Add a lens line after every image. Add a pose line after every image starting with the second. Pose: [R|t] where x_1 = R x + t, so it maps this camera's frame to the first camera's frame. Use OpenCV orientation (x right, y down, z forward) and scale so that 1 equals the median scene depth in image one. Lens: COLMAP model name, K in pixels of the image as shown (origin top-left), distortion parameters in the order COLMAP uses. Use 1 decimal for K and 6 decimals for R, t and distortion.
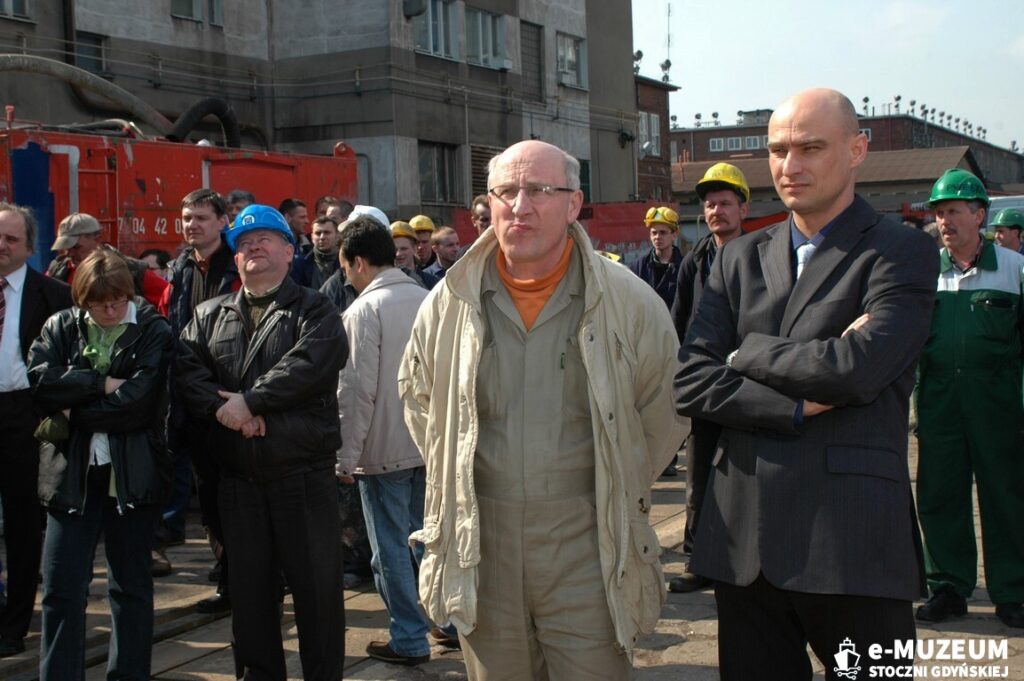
lens RADIAL K [[1686.9, 0, 512.0], [0, 1686.9, 340.5], [0, 0, 1]] dist [-0.012346, -0.006567]
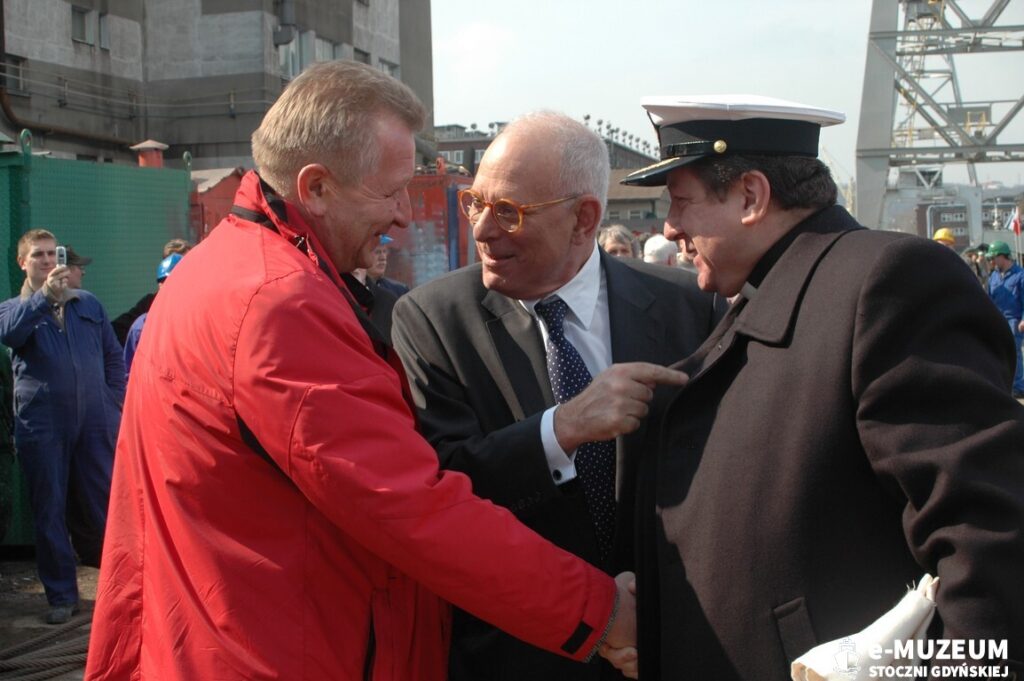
lens RADIAL K [[1777.8, 0, 512.0], [0, 1777.8, 340.5], [0, 0, 1]] dist [-0.020014, -0.019703]
pose [[0.977889, 0.001033, 0.209123, -0.152025], [0.001315, 0.999938, -0.011090, 0.010004], [-0.209121, 0.011120, 0.977827, -0.143521]]
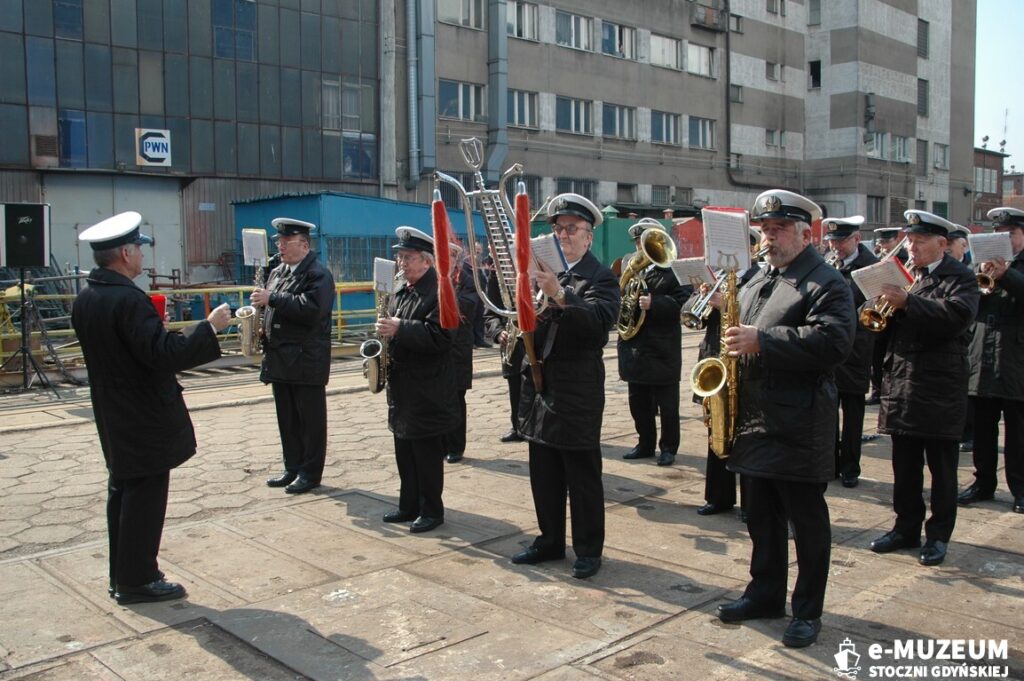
lens RADIAL K [[1000.0, 0, 512.0], [0, 1000.0, 340.5], [0, 0, 1]] dist [-0.140698, 0.154374]
pose [[0.926979, 0.061208, -0.370087, 0.003623], [-0.041520, 0.997278, 0.060939, 0.017743], [0.372809, -0.041123, 0.926996, -0.439940]]
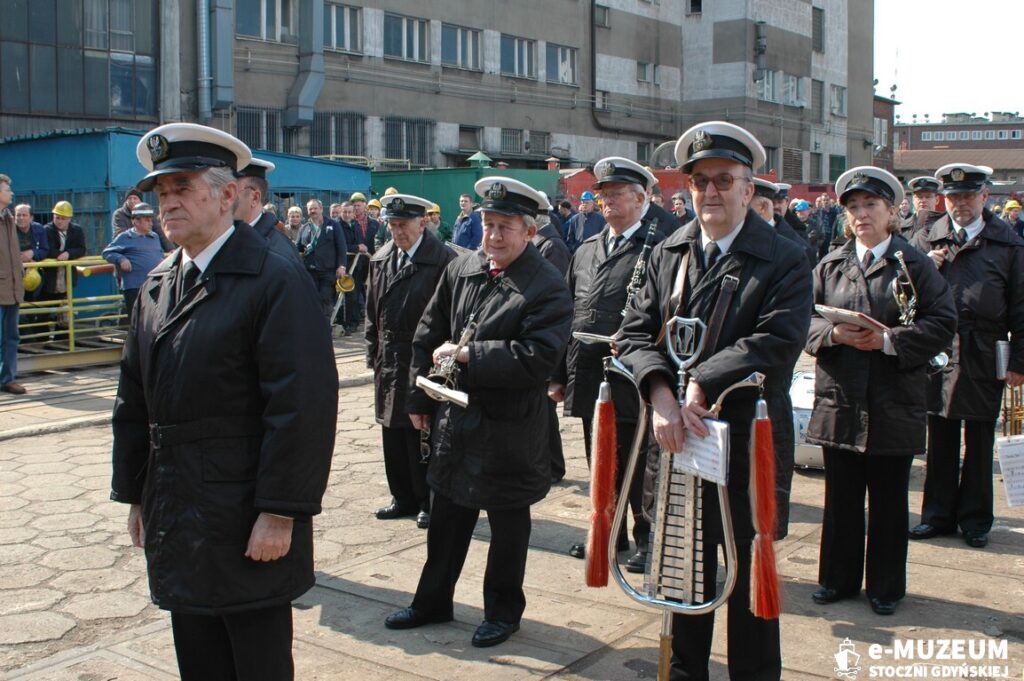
lens RADIAL K [[1241.5, 0, 512.0], [0, 1241.5, 340.5], [0, 0, 1]] dist [-0.186625, 0.100901]
pose [[0.977989, 0.057104, -0.200692, -0.036037], [-0.044232, 0.996701, 0.068050, 0.018145], [0.203916, -0.057675, 0.977288, -0.419431]]
